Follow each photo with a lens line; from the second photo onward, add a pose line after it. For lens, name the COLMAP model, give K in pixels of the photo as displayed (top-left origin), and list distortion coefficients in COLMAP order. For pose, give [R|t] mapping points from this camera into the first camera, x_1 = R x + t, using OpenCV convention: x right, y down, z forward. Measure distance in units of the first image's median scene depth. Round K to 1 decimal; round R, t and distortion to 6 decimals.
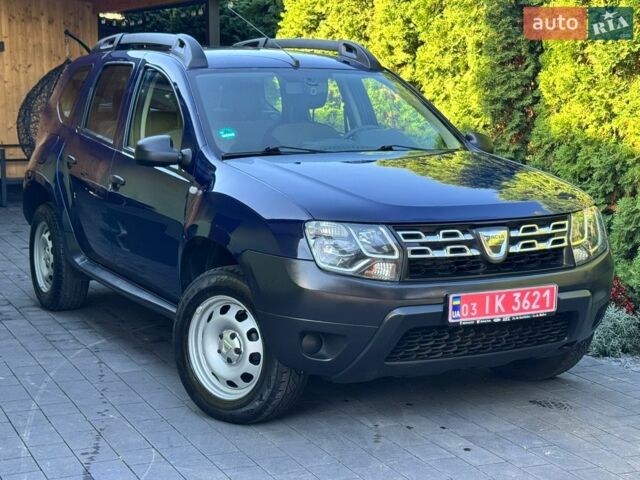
lens RADIAL K [[1189.7, 0, 319.8], [0, 1189.7, 250.2], [0, 0, 1]] dist [0.144216, -0.017887]
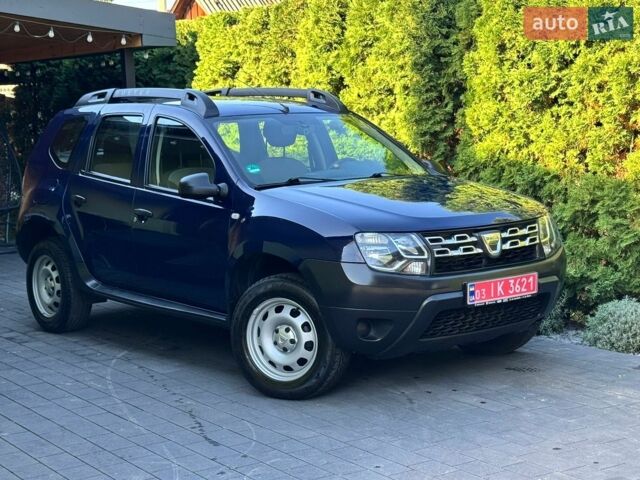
lens RADIAL K [[1189.7, 0, 319.8], [0, 1189.7, 250.2], [0, 0, 1]] dist [0.144216, -0.017887]
pose [[0.983677, -0.056229, 0.170934, -0.190250], [0.060924, 0.997892, -0.022341, 0.014340], [-0.169317, 0.032390, 0.985029, -0.182692]]
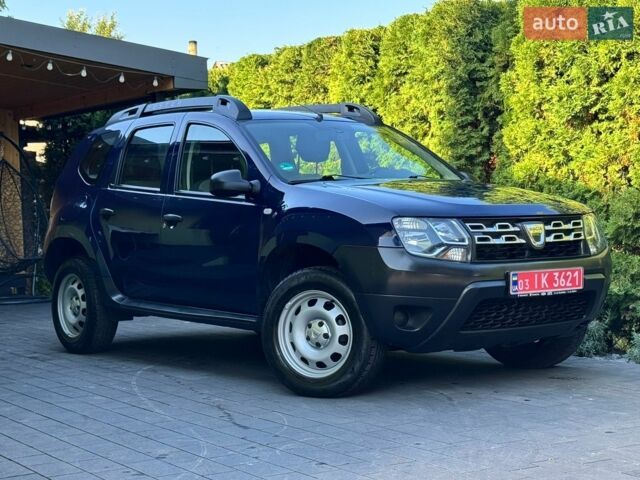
lens RADIAL K [[1189.7, 0, 319.8], [0, 1189.7, 250.2], [0, 0, 1]] dist [0.144216, -0.017887]
pose [[0.987484, -0.033867, 0.154040, -0.195873], [0.051102, 0.992690, -0.109343, 0.098962], [-0.149211, 0.115847, 0.981996, -0.140076]]
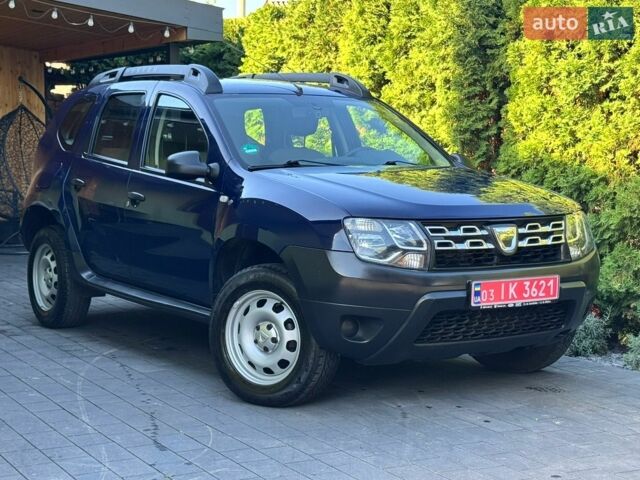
lens RADIAL K [[1190.4, 0, 320.0], [0, 1190.4, 240.0], [0, 0, 1]] dist [0.151215, -0.074672]
pose [[0.995817, -0.006727, 0.091124, -0.096833], [0.012362, 0.998036, -0.061415, 0.046033], [-0.090531, 0.062284, 0.993944, -0.081981]]
